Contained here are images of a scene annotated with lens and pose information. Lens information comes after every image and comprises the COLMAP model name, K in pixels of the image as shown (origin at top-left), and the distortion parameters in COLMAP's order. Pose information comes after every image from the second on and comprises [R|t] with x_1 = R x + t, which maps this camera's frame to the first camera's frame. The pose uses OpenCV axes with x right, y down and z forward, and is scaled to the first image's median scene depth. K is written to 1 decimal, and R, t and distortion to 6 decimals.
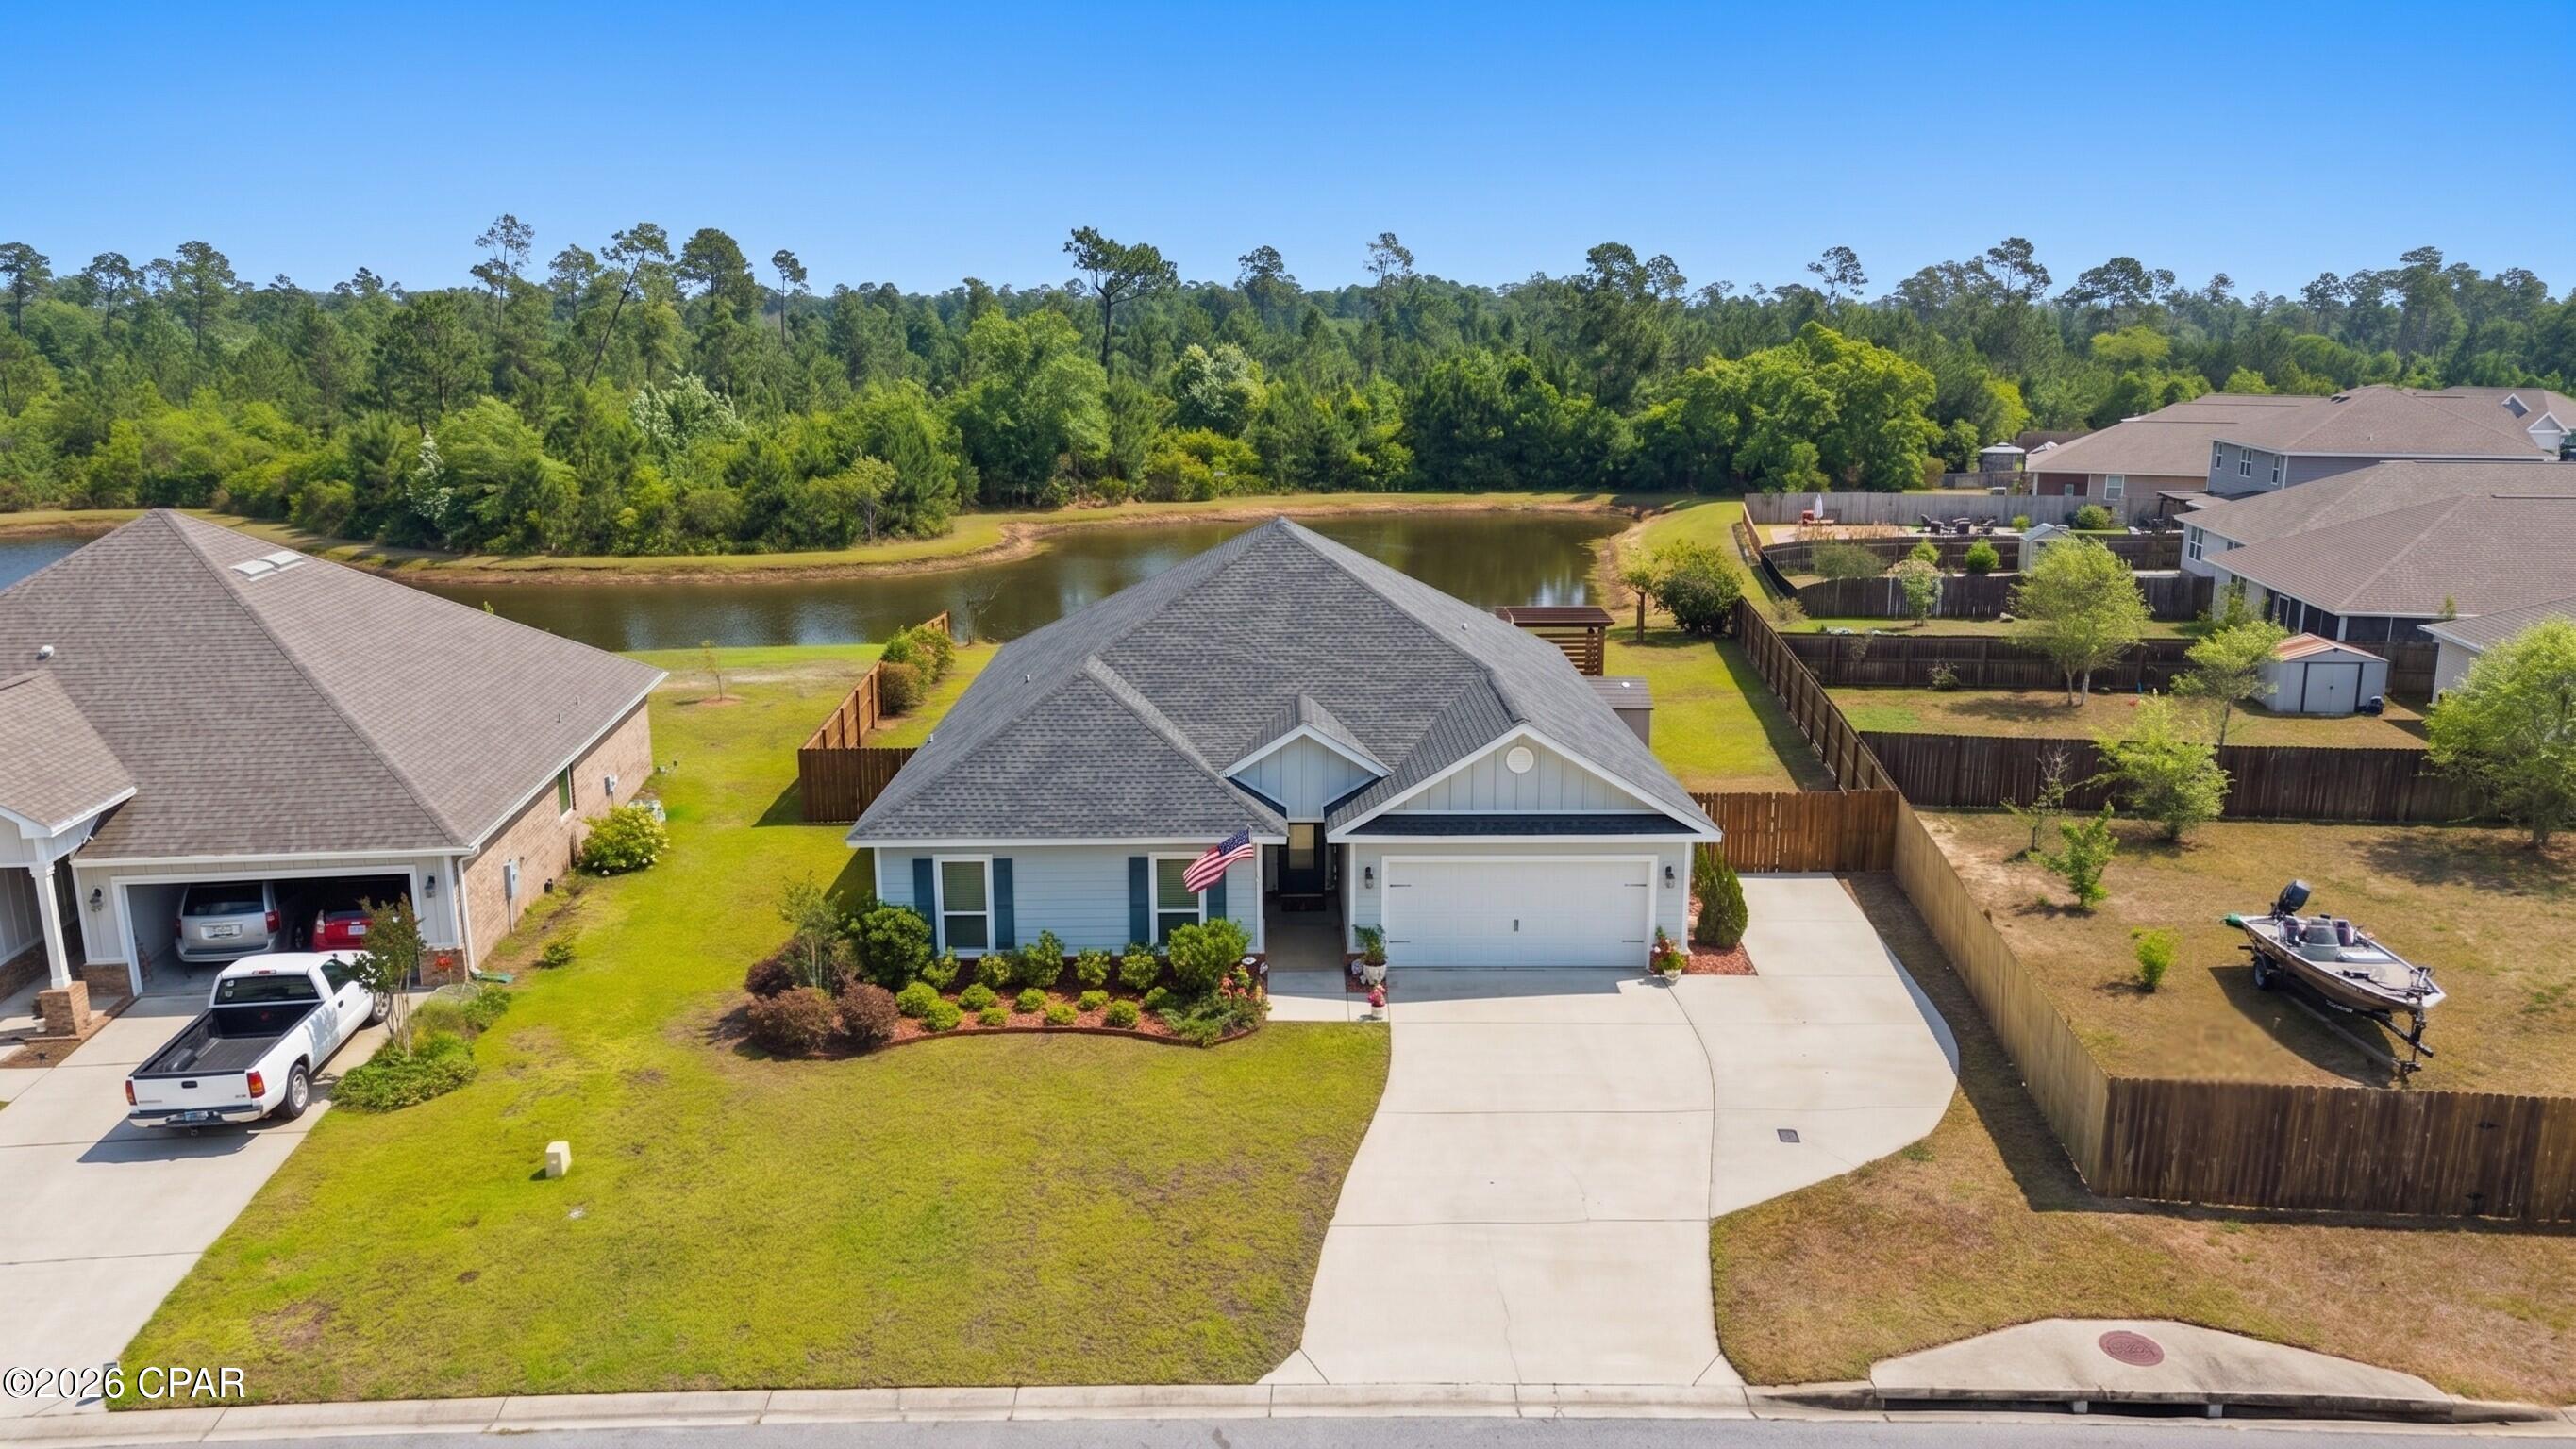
lens RADIAL K [[1852.5, 0, 1288.0], [0, 1852.5, 724.5], [0, 0, 1]] dist [0.007062, 0.000635]
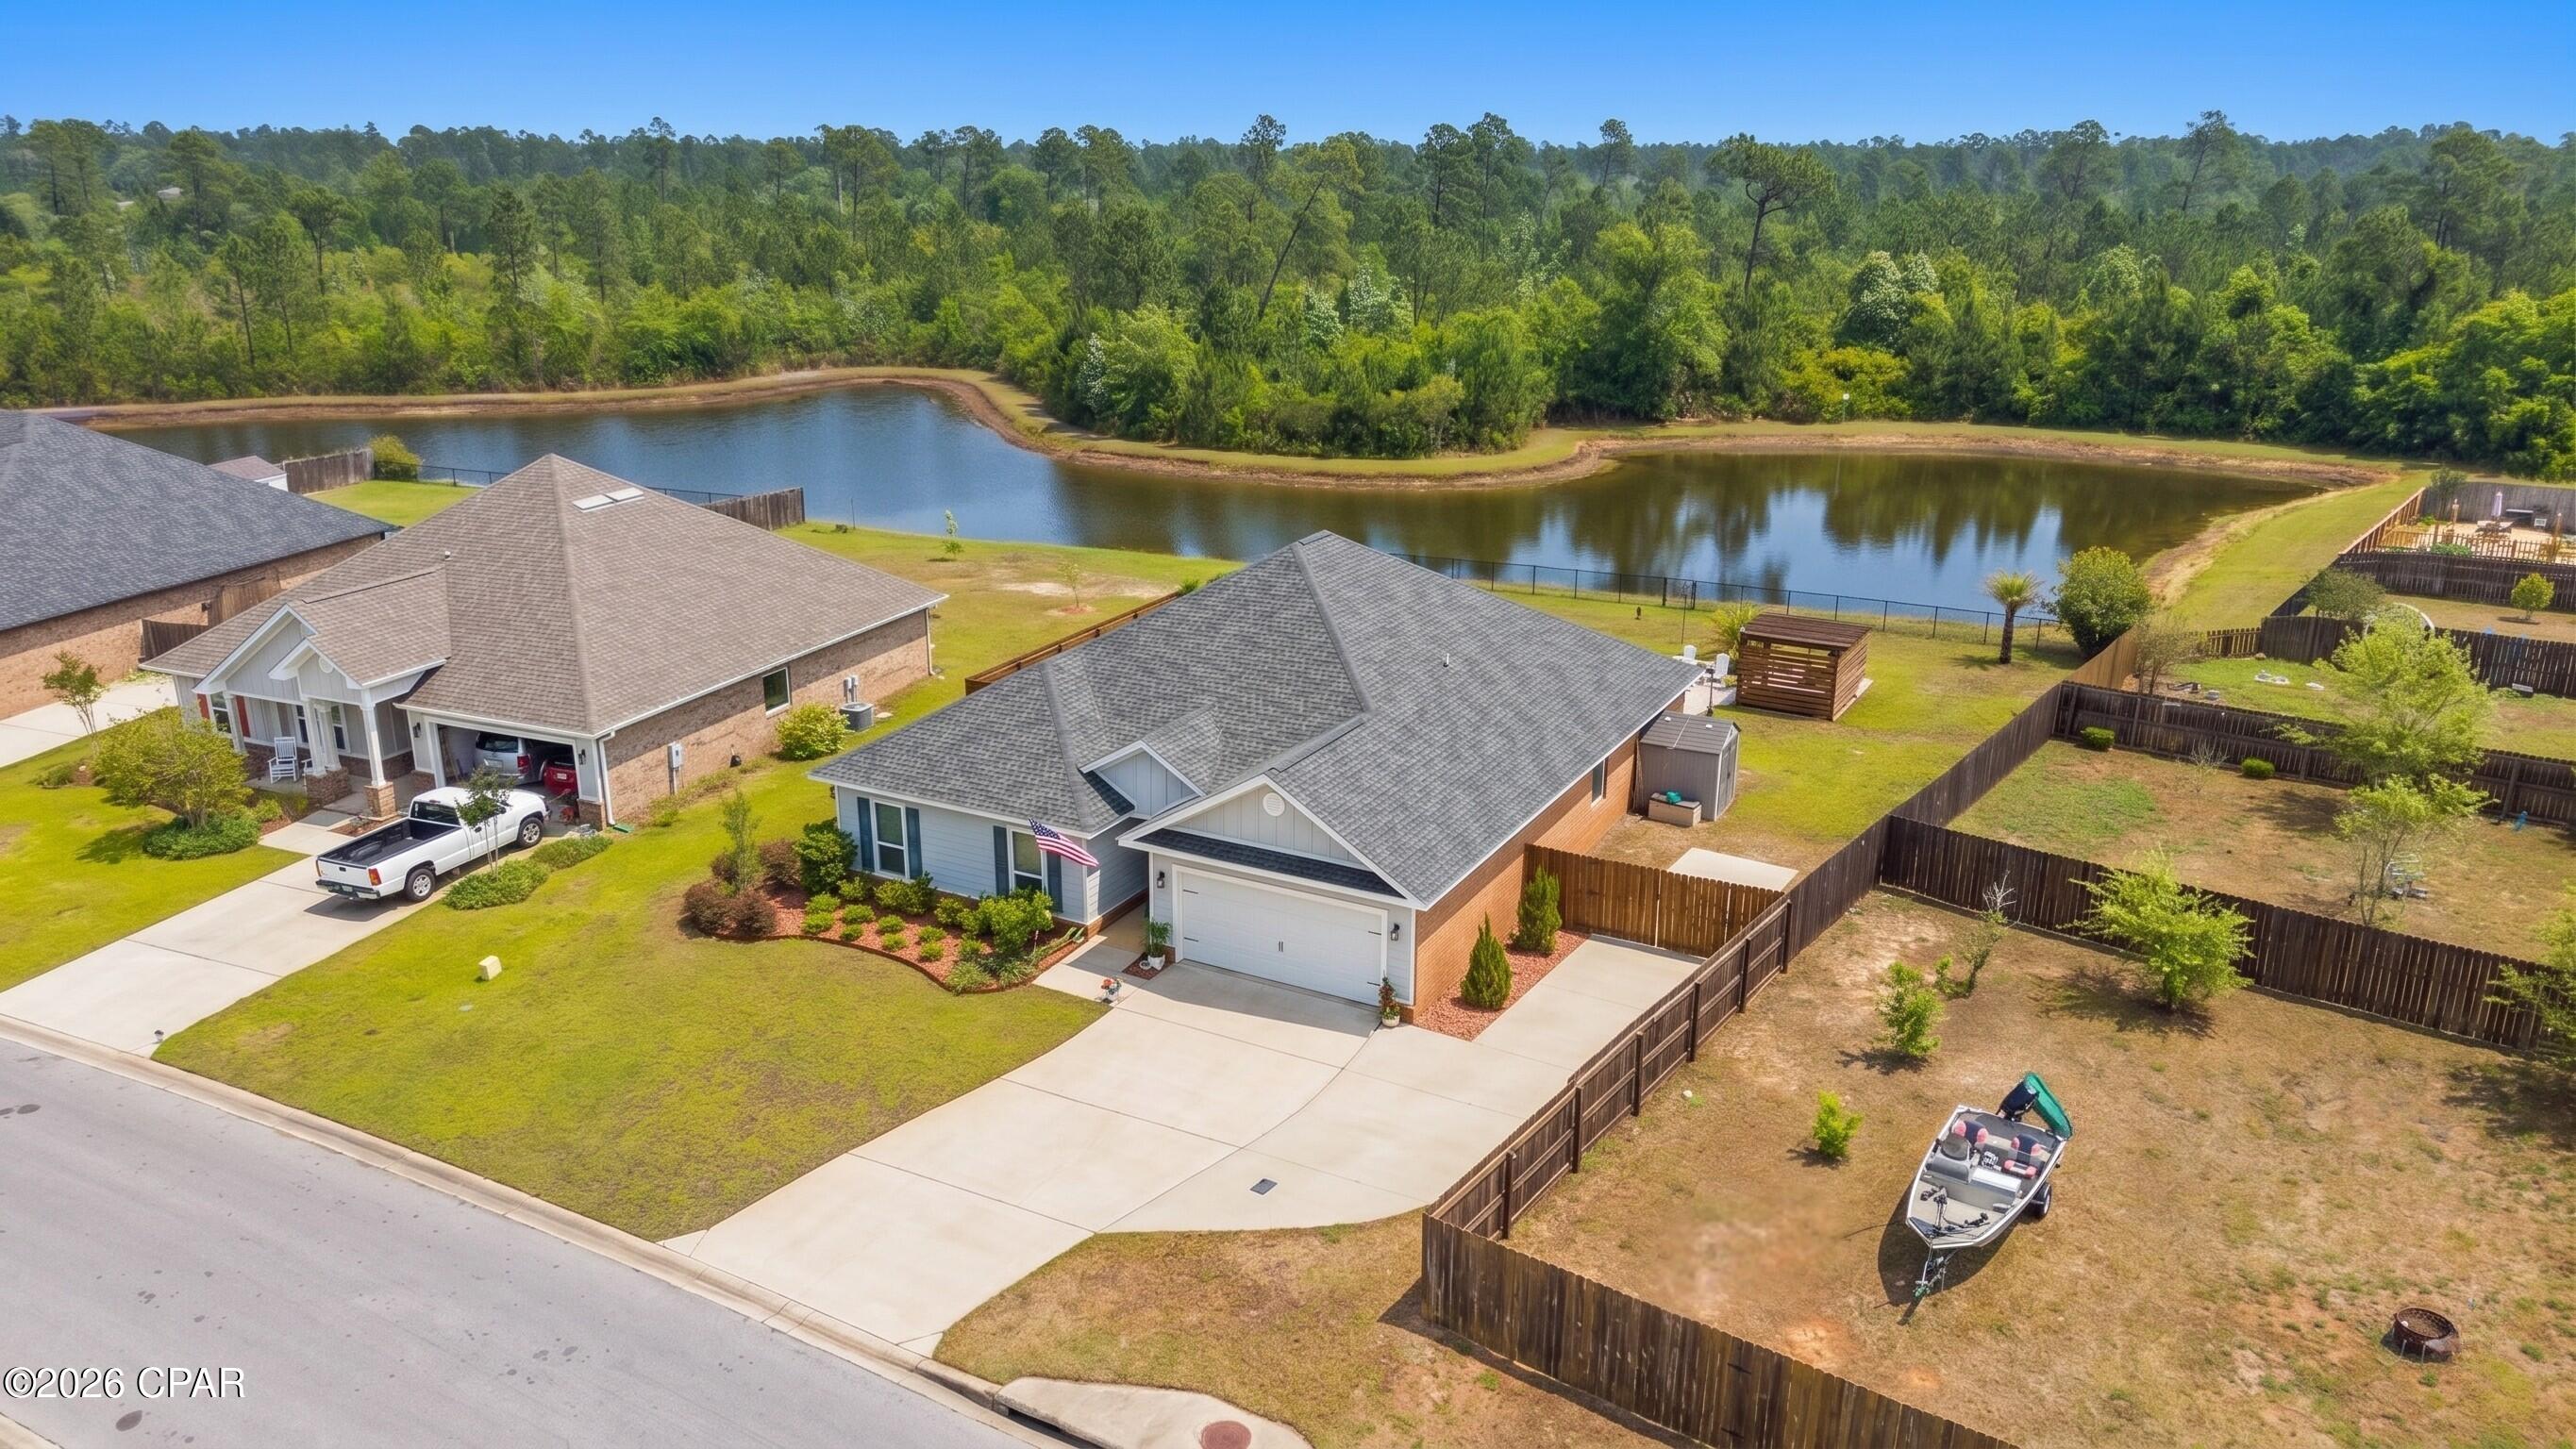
lens RADIAL K [[1904.3, 0, 1298.5], [0, 1904.3, 736.4], [0, 0, 1]] dist [0.007933, 0.001139]
pose [[0.854721, 0.157321, -0.494674, 0.692340], [-0.110140, 0.986233, 0.123346, -0.161250], [0.507269, -0.050943, 0.860281, 0.034702]]
